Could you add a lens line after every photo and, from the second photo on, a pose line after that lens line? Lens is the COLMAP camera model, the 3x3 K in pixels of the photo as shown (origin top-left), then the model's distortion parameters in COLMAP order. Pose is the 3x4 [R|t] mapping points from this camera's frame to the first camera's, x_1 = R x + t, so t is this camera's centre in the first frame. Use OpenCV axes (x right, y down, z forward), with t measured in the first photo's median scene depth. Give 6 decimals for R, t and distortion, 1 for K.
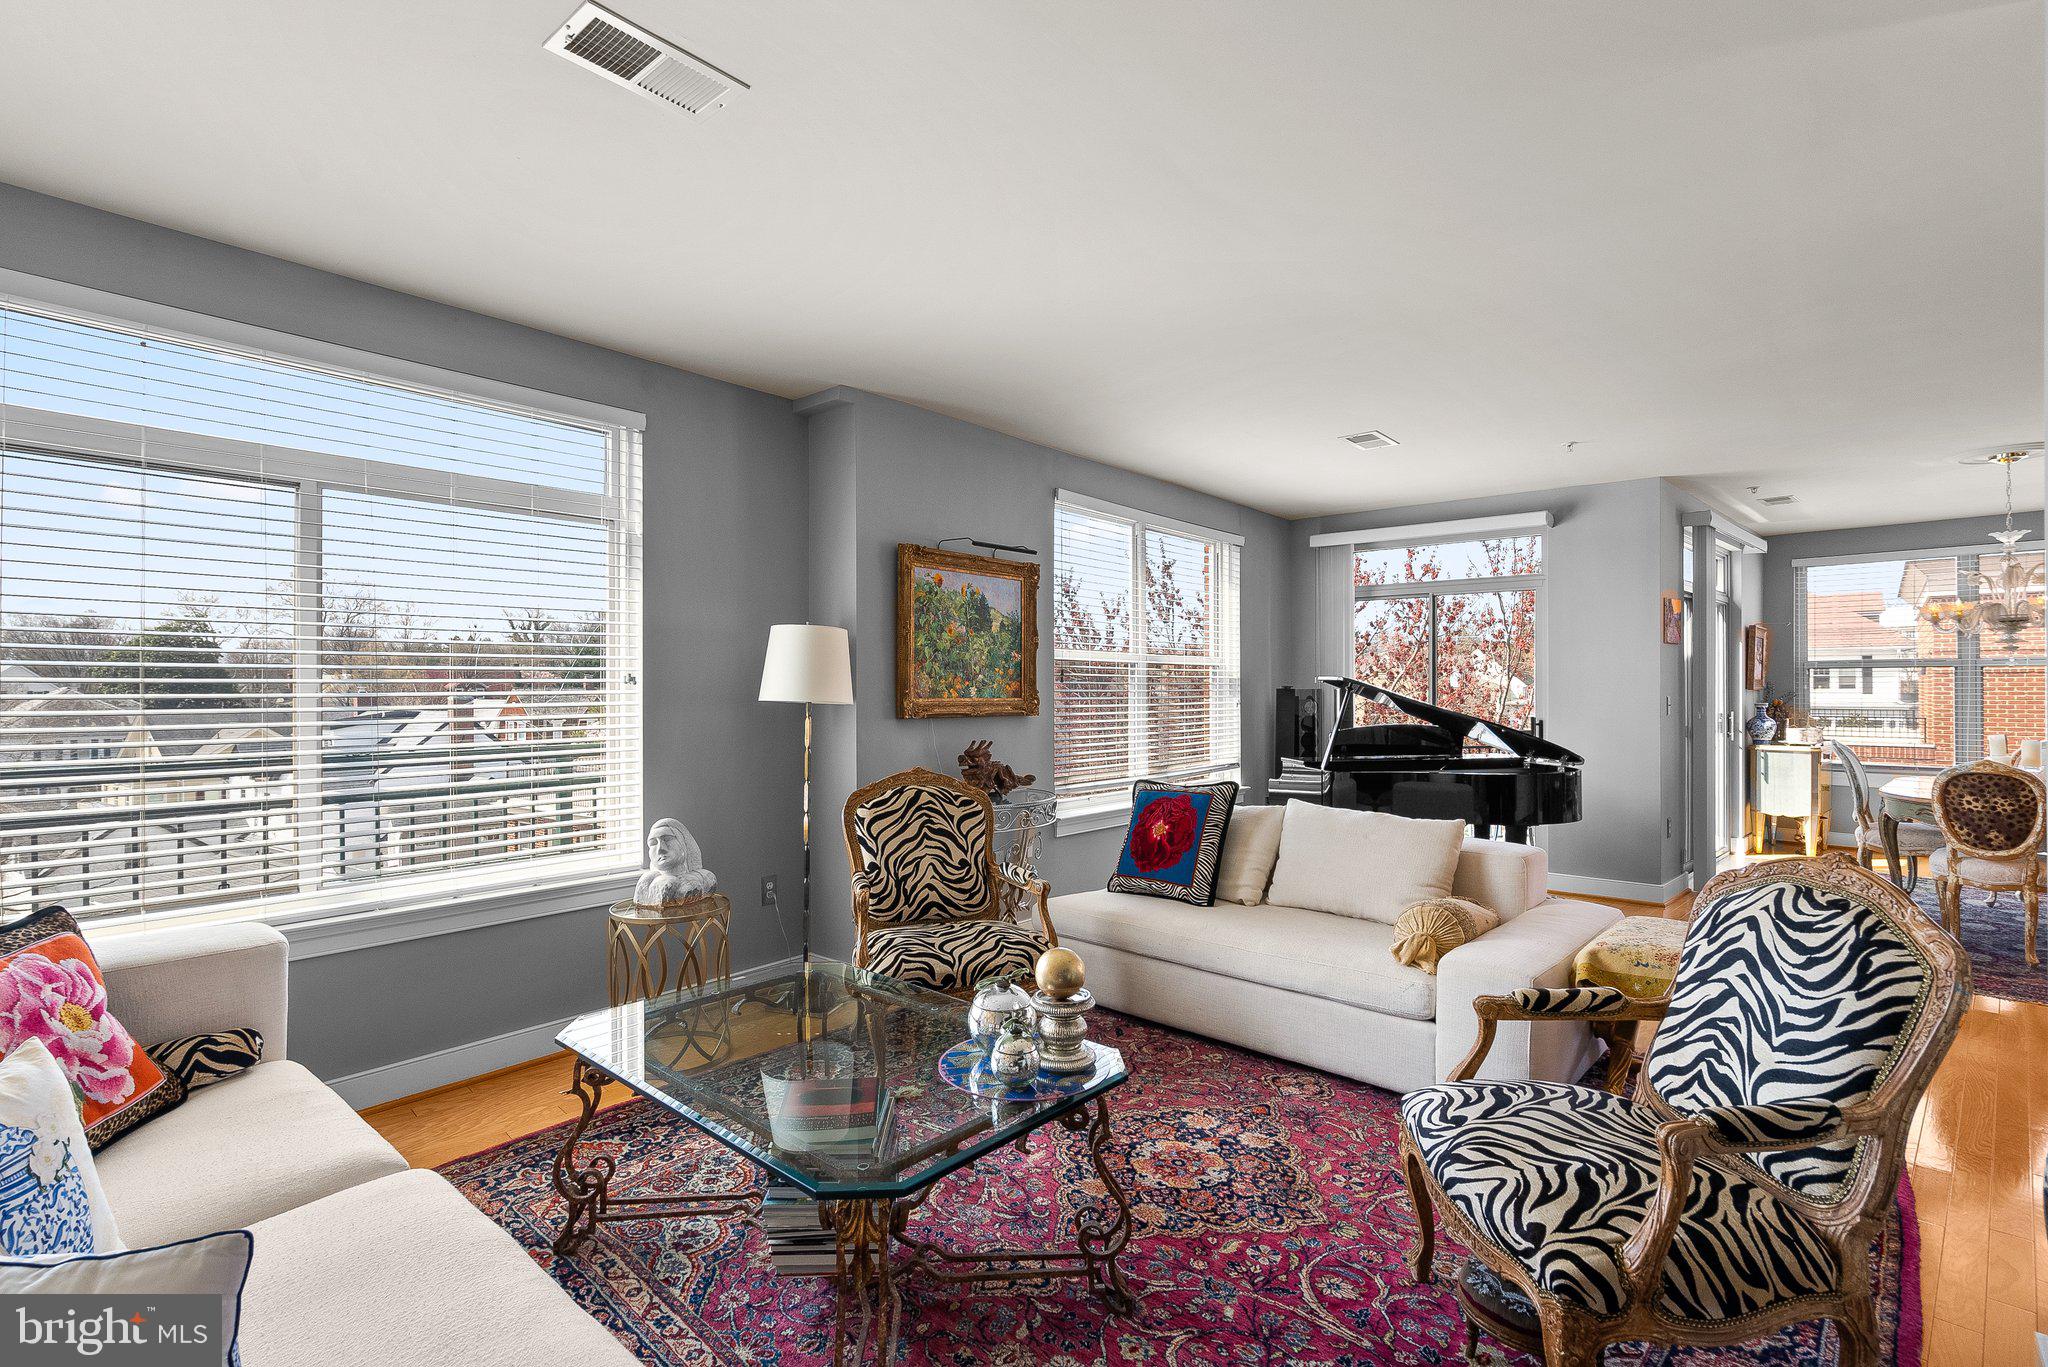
lens RADIAL K [[952.4, 0, 1028.5], [0, 952.4, 686.1], [0, 0, 1]] dist [-0.002674, 0.000947]
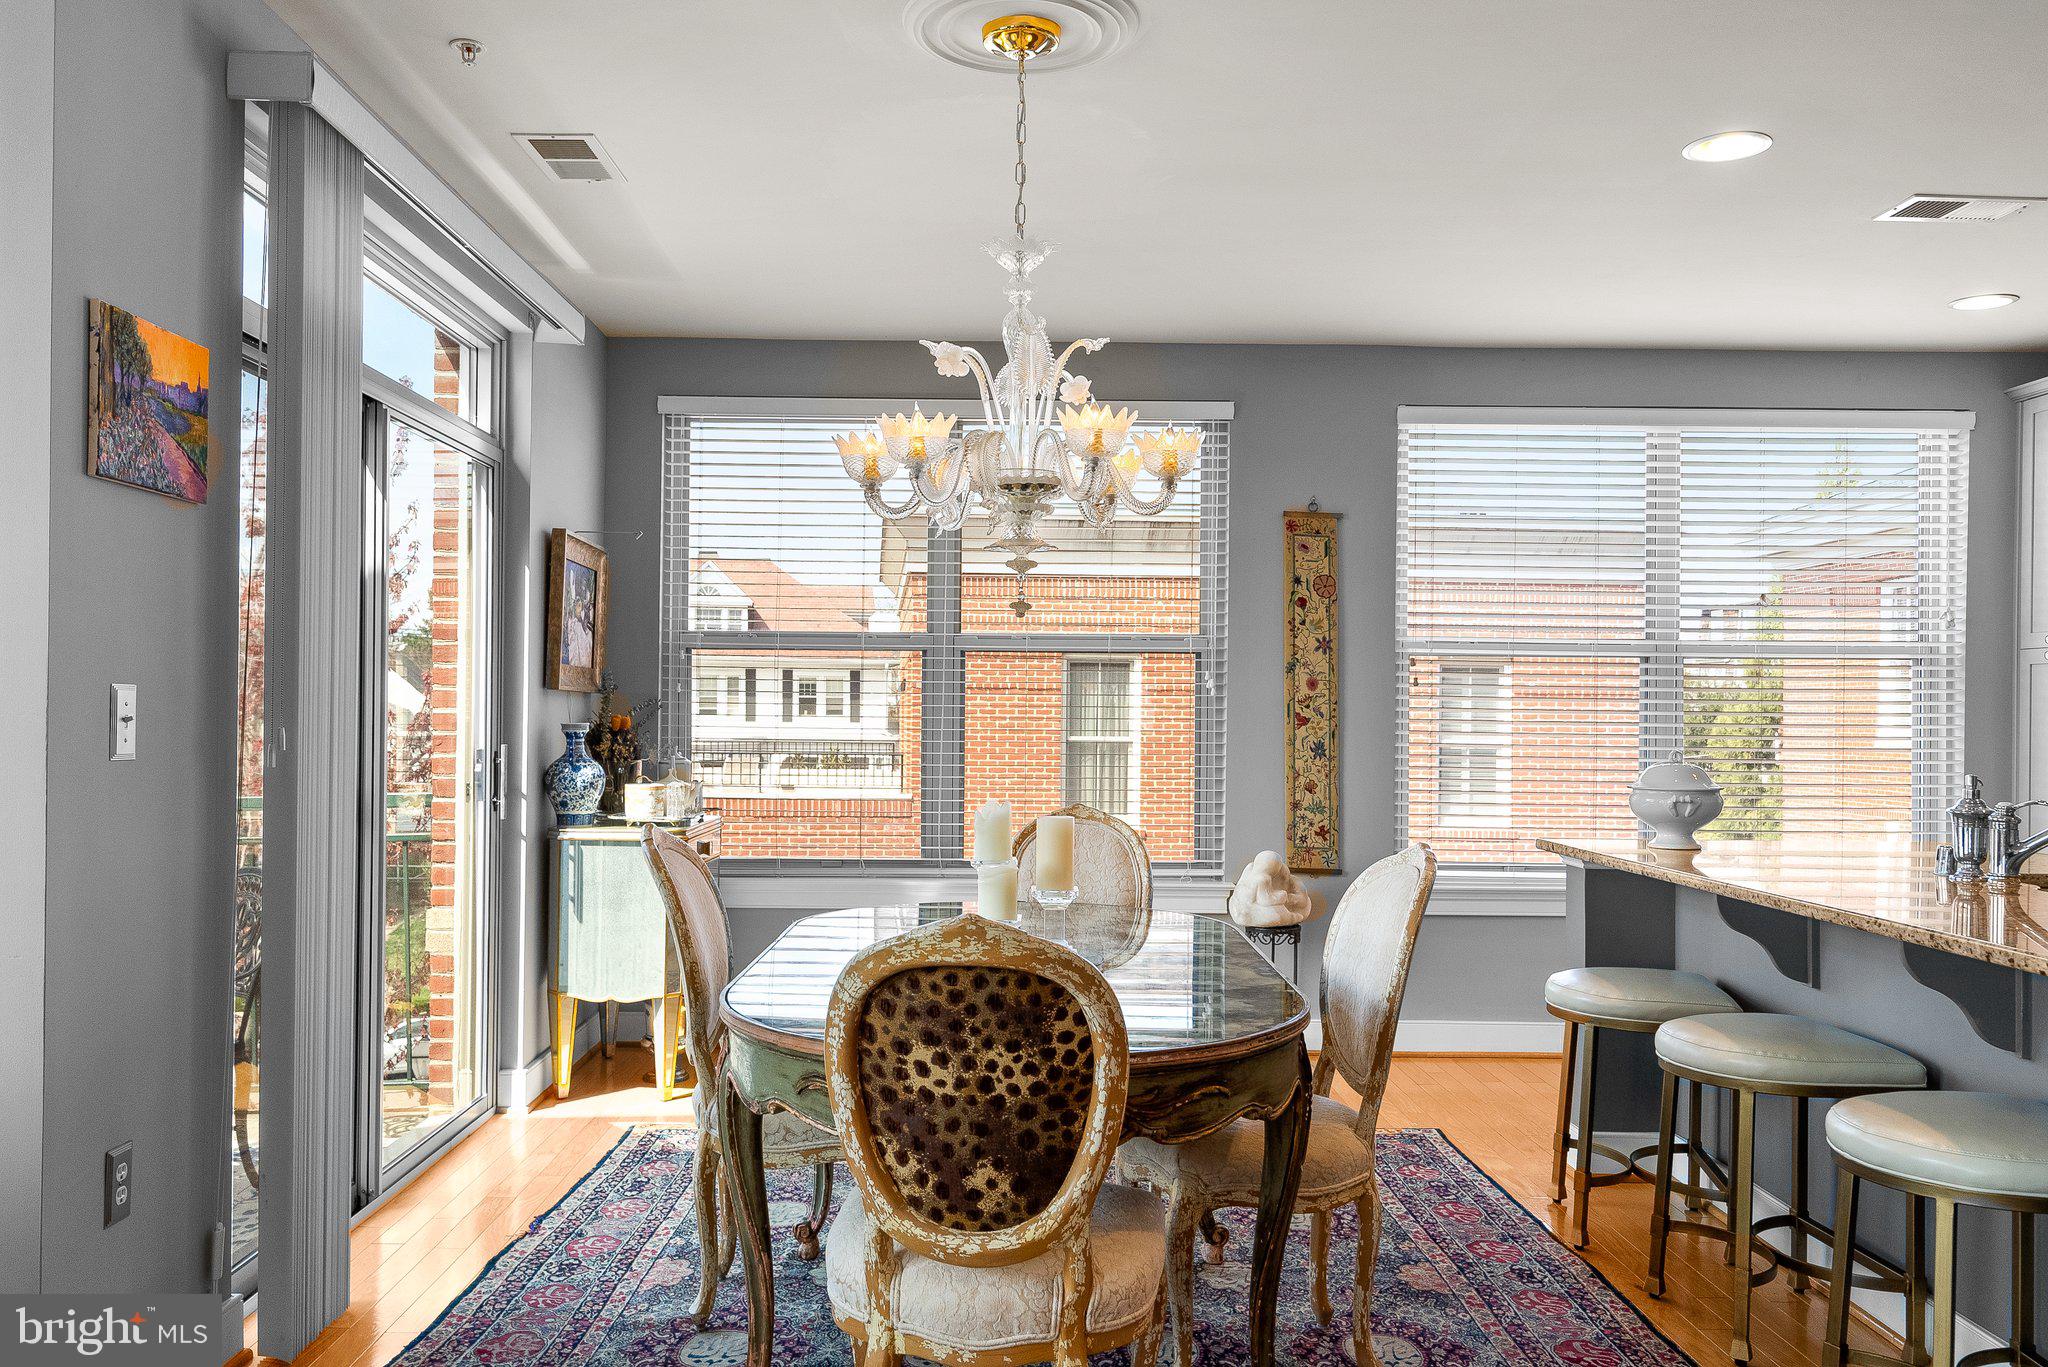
lens RADIAL K [[1591.1, 0, 1009.8], [0, 1591.1, 709.0], [0, 0, 1]] dist [0.007325, 0.003694]
pose [[0.685465, 0.012337, 0.728001, 0.593851], [-0.013580, 0.999899, -0.004159, 0.017506], [-0.727979, -0.007036, 0.685564, 0.590963]]
